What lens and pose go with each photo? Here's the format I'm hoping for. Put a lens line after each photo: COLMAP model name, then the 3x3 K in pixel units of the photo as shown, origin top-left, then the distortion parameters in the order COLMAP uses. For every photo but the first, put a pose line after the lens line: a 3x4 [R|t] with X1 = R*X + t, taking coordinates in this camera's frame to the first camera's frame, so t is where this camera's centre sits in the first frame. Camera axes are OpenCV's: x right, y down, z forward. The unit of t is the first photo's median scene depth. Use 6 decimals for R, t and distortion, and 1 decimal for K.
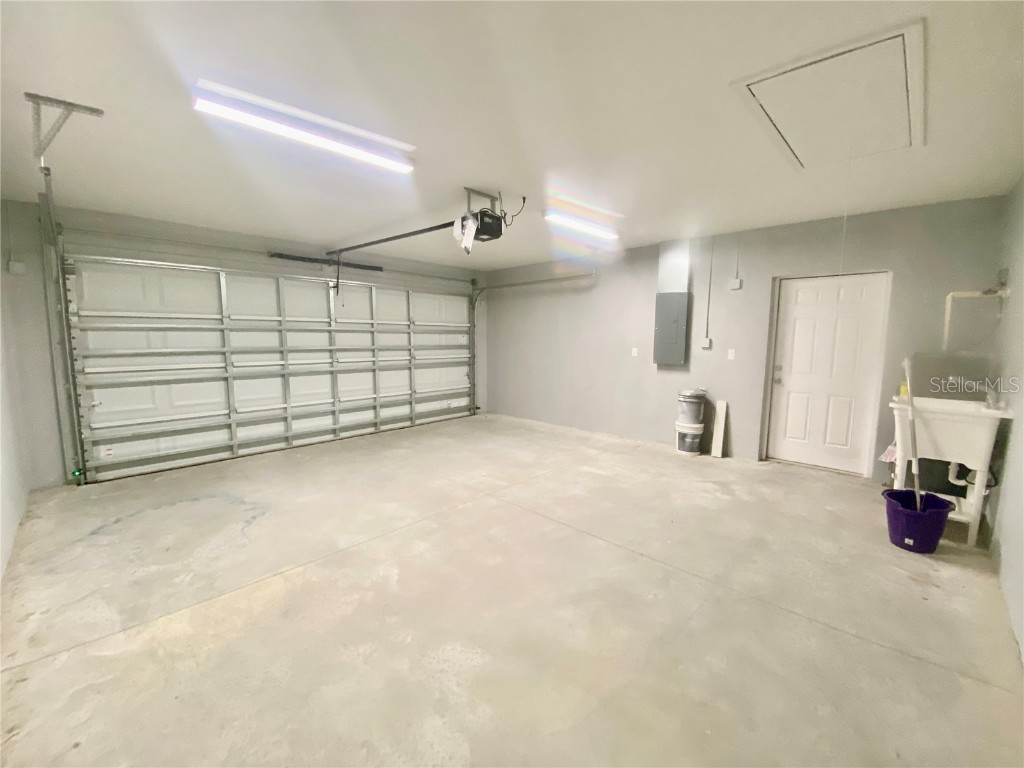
lens RADIAL K [[419.2, 0, 511.6], [0, 419.2, 386.1], [0, 0, 1]] dist [0.017427, -0.017044]
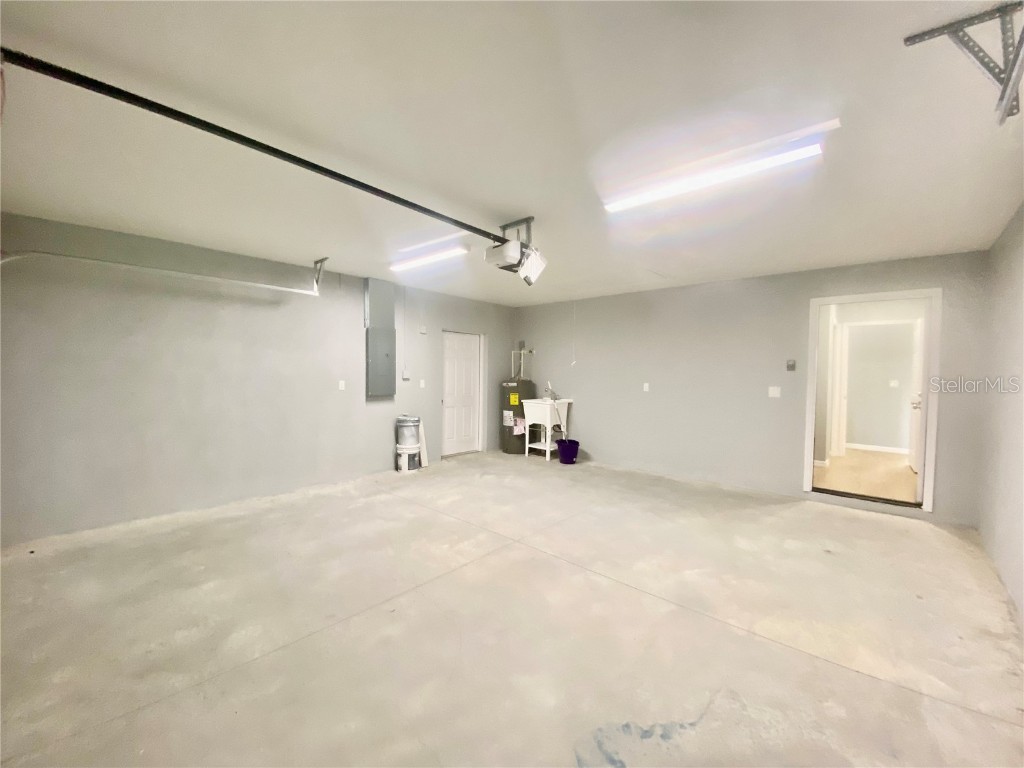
lens RADIAL K [[419.2, 0, 511.6], [0, 419.2, 386.1], [0, 0, 1]] dist [0.017427, -0.017044]
pose [[-0.029022, -0.042779, 0.998663, -0.897680], [0.105046, 0.993421, 0.045607, -0.116399], [-0.994044, 0.106229, -0.024337, 0.928554]]
